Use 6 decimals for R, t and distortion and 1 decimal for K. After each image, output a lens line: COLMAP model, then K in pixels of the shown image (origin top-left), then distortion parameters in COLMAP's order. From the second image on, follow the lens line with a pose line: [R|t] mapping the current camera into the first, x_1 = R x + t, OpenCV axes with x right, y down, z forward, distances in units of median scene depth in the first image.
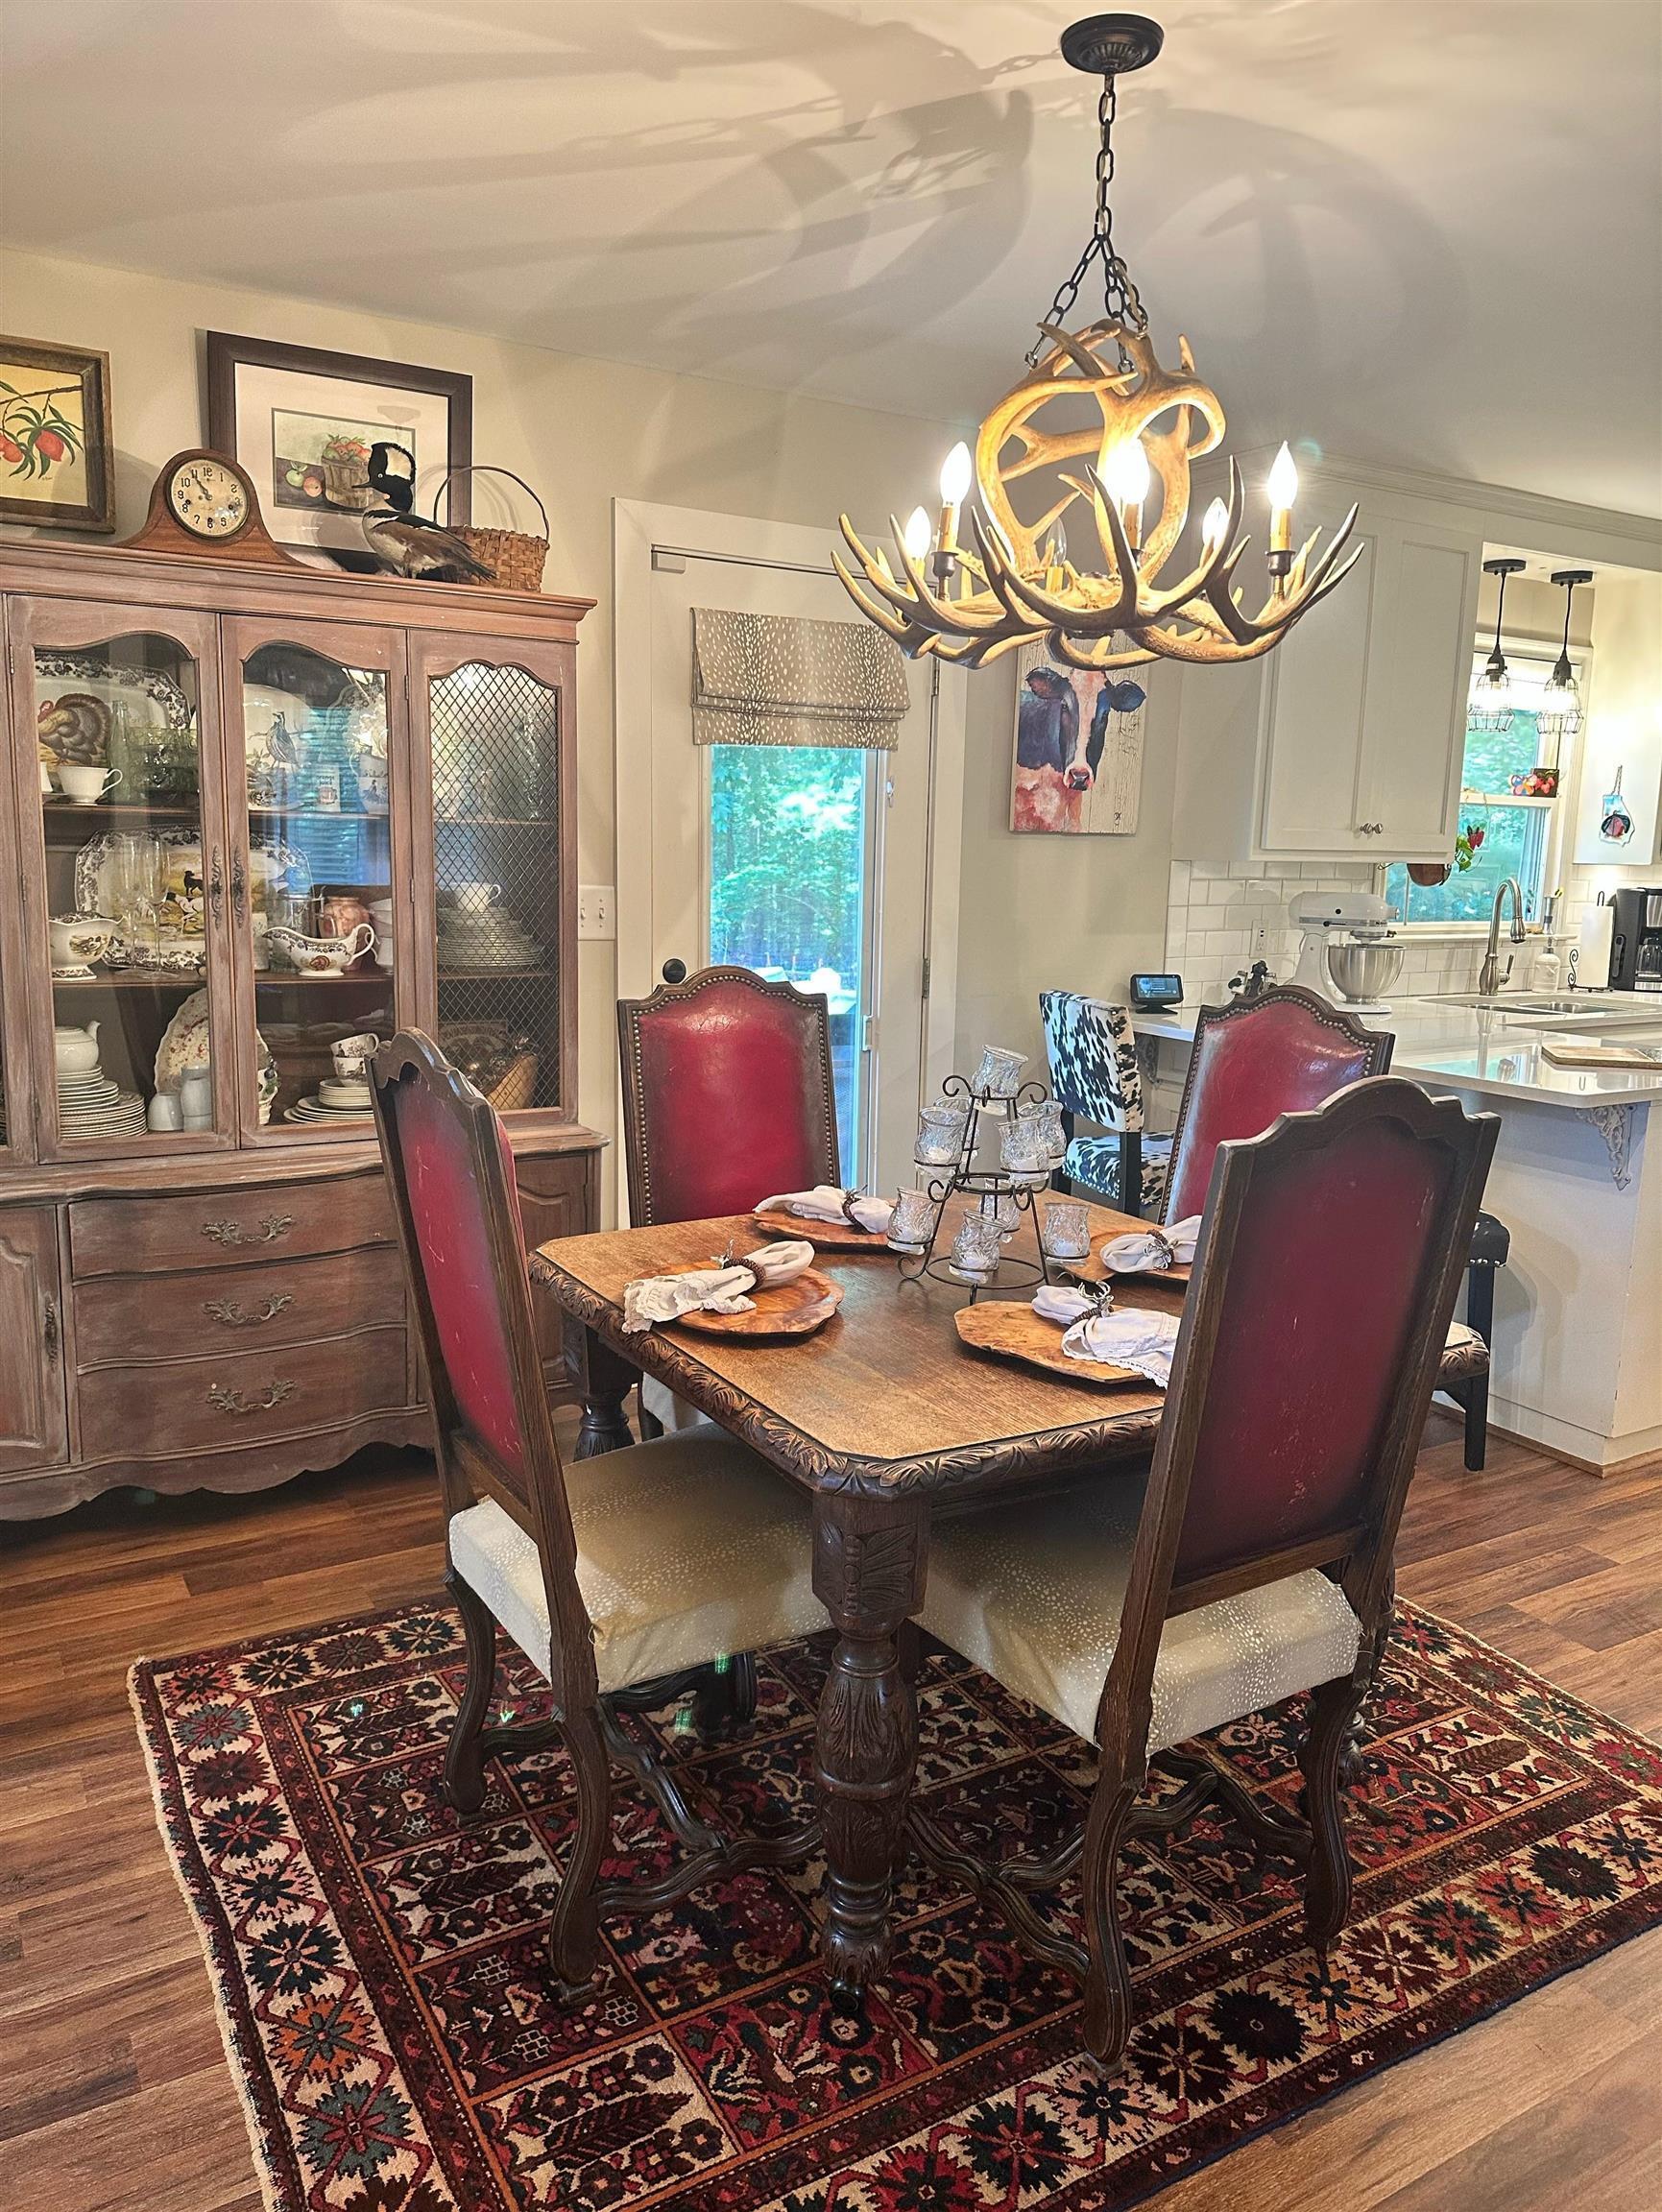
lens RADIAL K [[1562.0, 0, 821.1], [0, 1562.0, 1098.5], [0, 0, 1]] dist [0.054059, -0.060883]
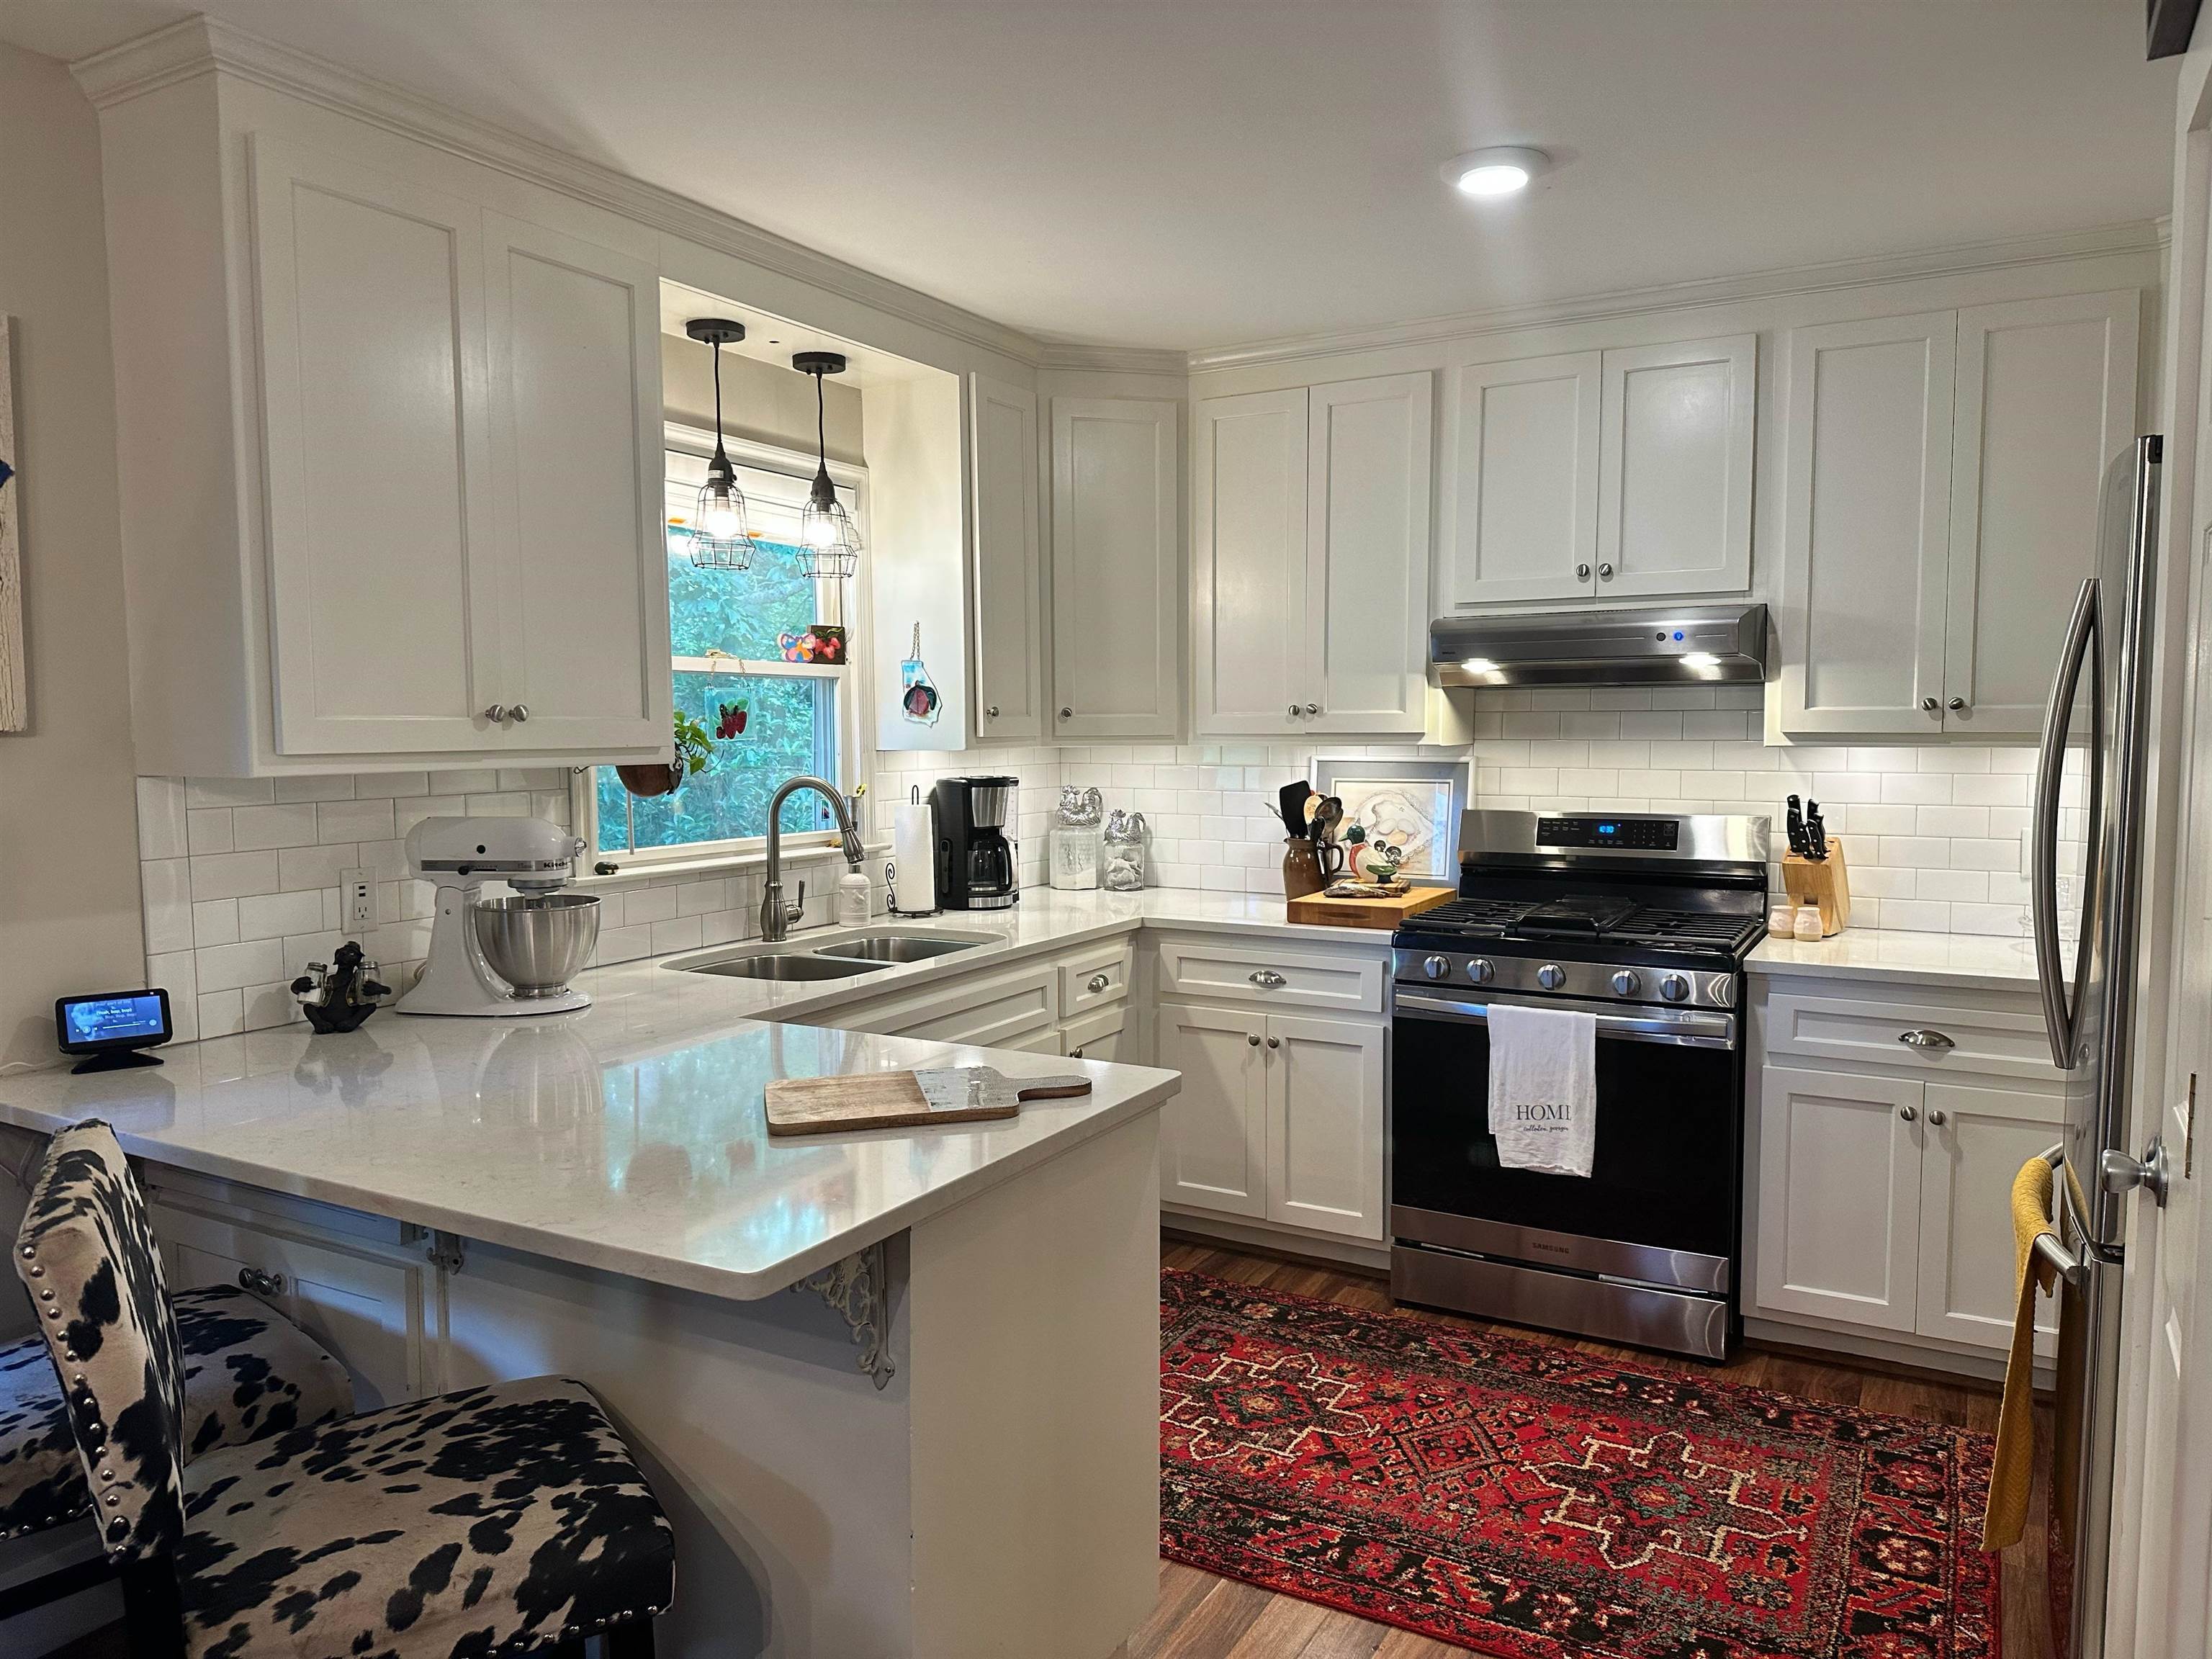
lens RADIAL K [[1536.3, 0, 1106.0], [0, 1536.3, 829.5], [0, 0, 1]] dist [0.121934, -0.177050]
pose [[0.867674, -0.061081, 0.493367, 0.263636], [0.103163, 0.992943, -0.058501, -0.072980], [-0.486312, 0.101657, 0.867852, 0.397123]]
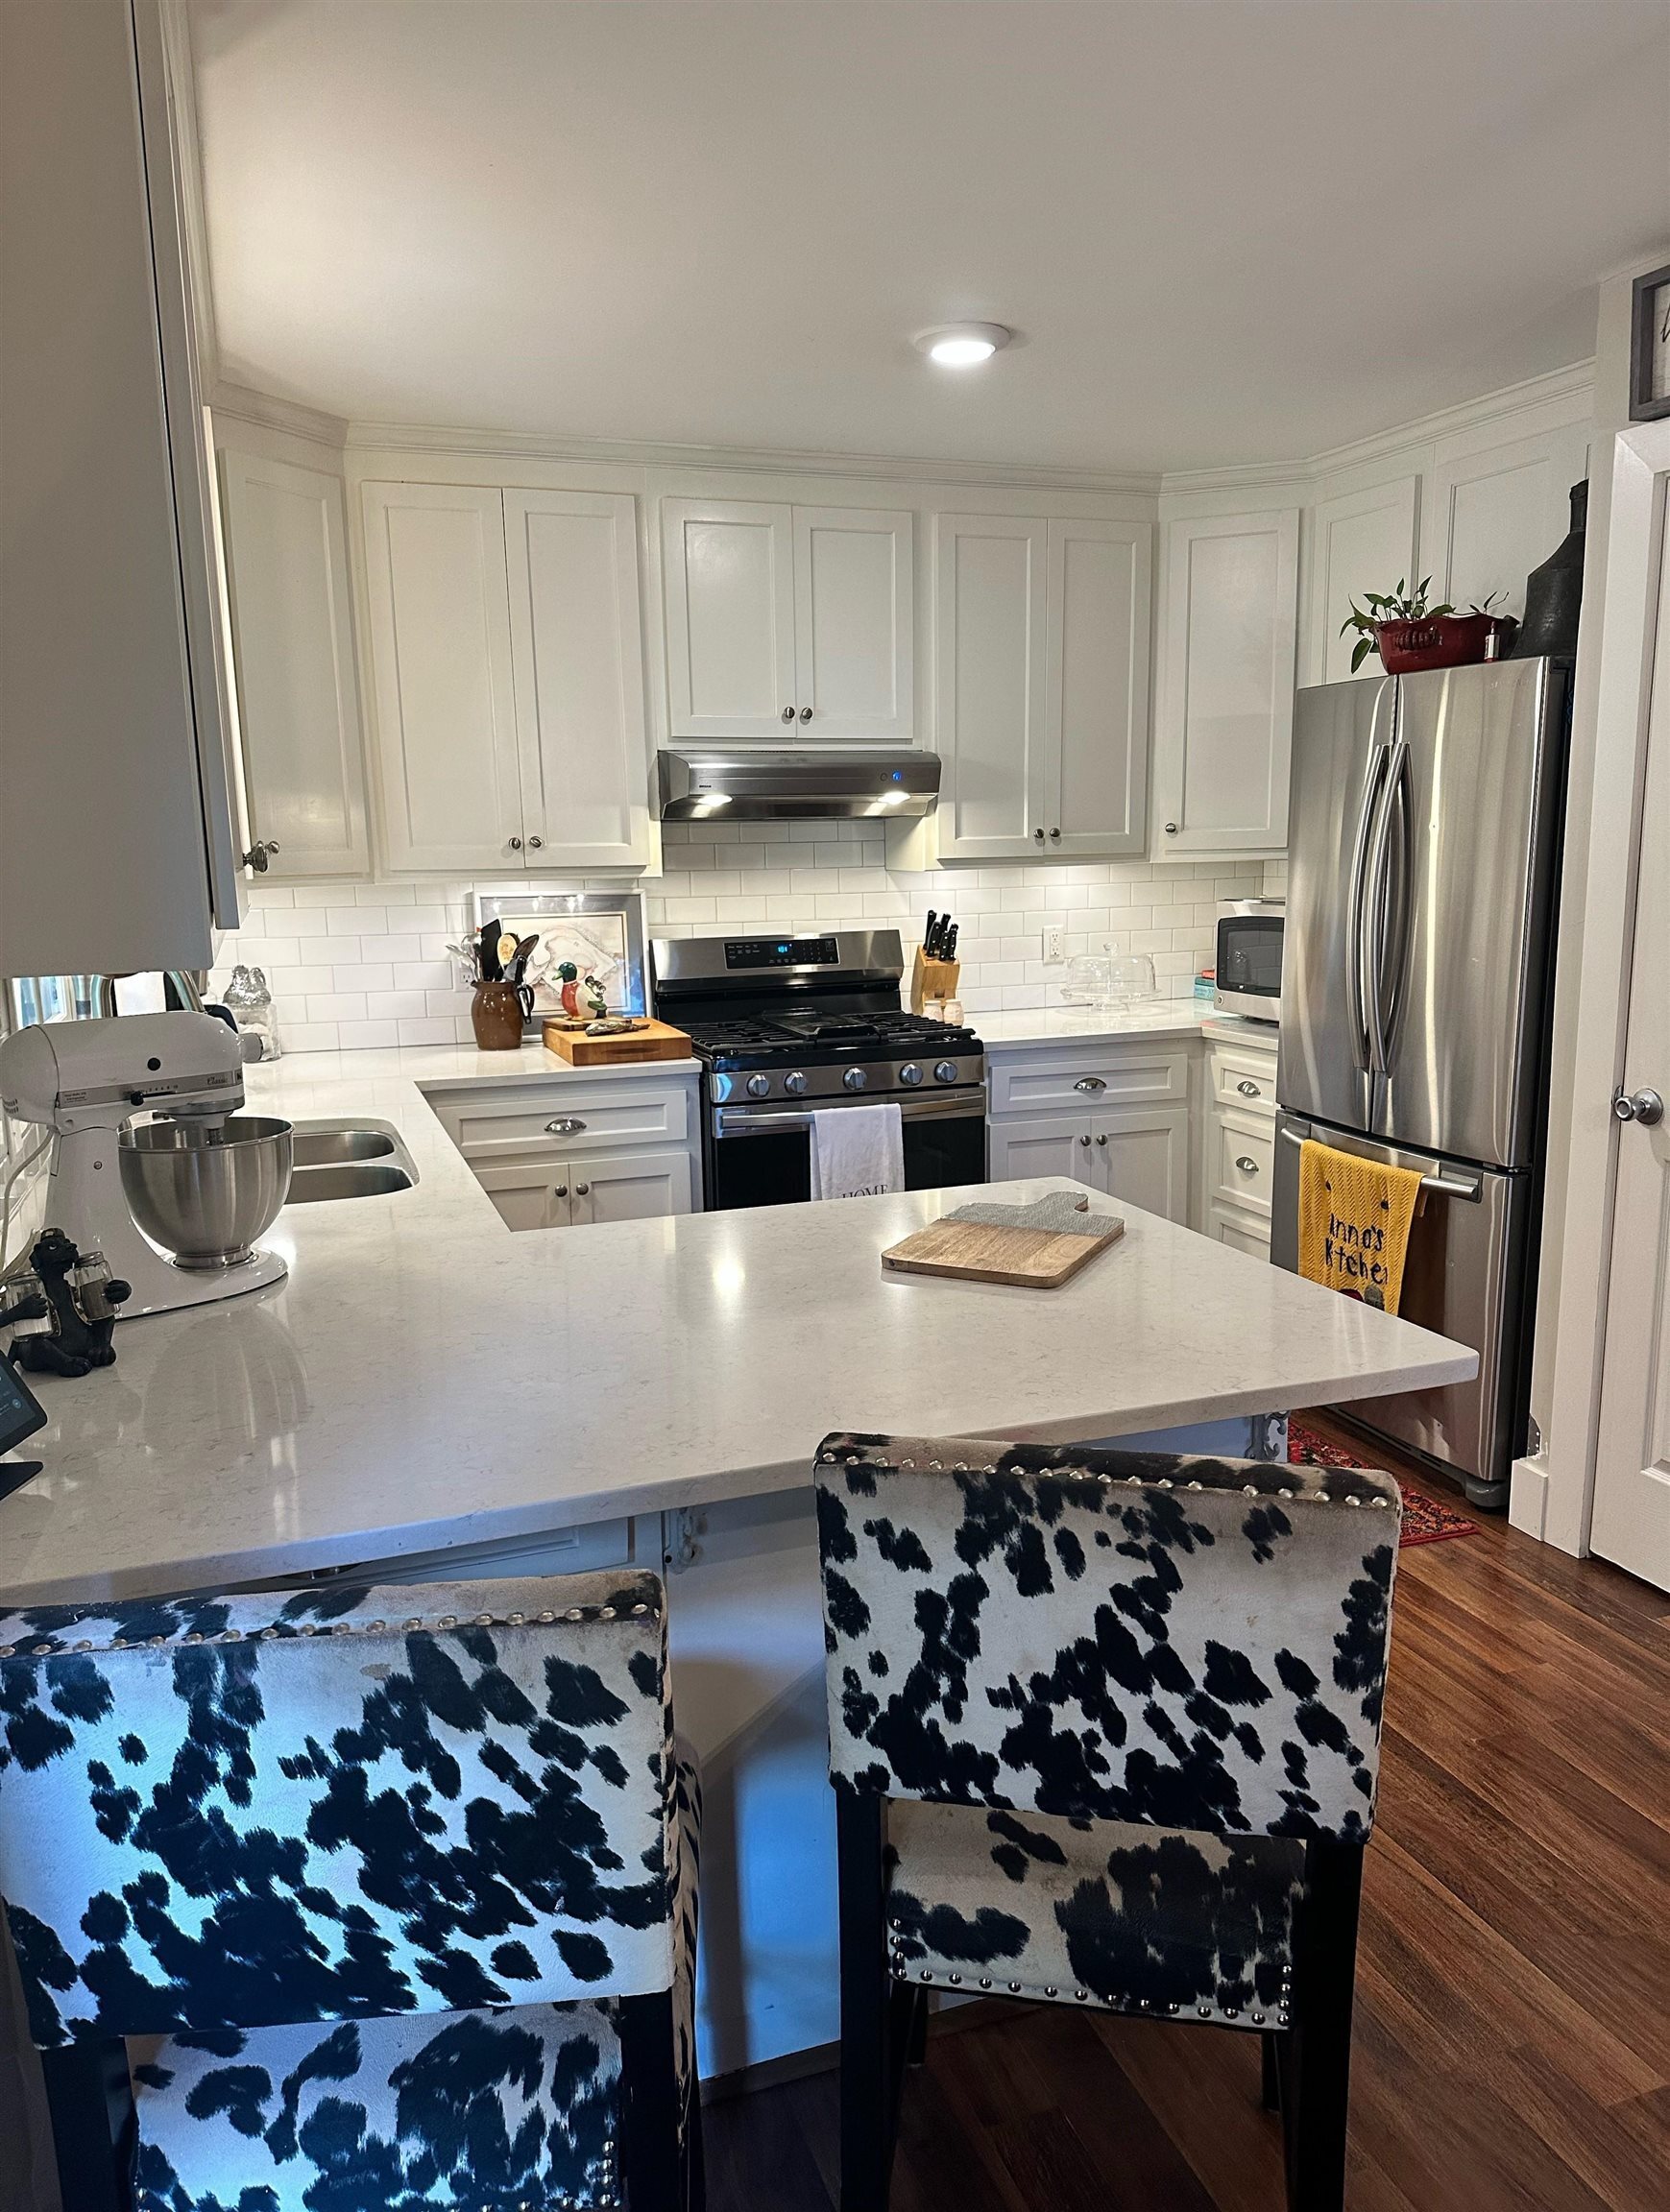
lens RADIAL K [[1536.5, 0, 835.0], [0, 1536.5, 1106.0], [0, 0, 1]] dist [0.121934, -0.177050]
pose [[0.183276, -0.194673, 0.963594, -0.033903], [0.182117, 0.969953, 0.161319, -0.155624], [-0.966045, 0.145921, 0.213222, 0.822757]]
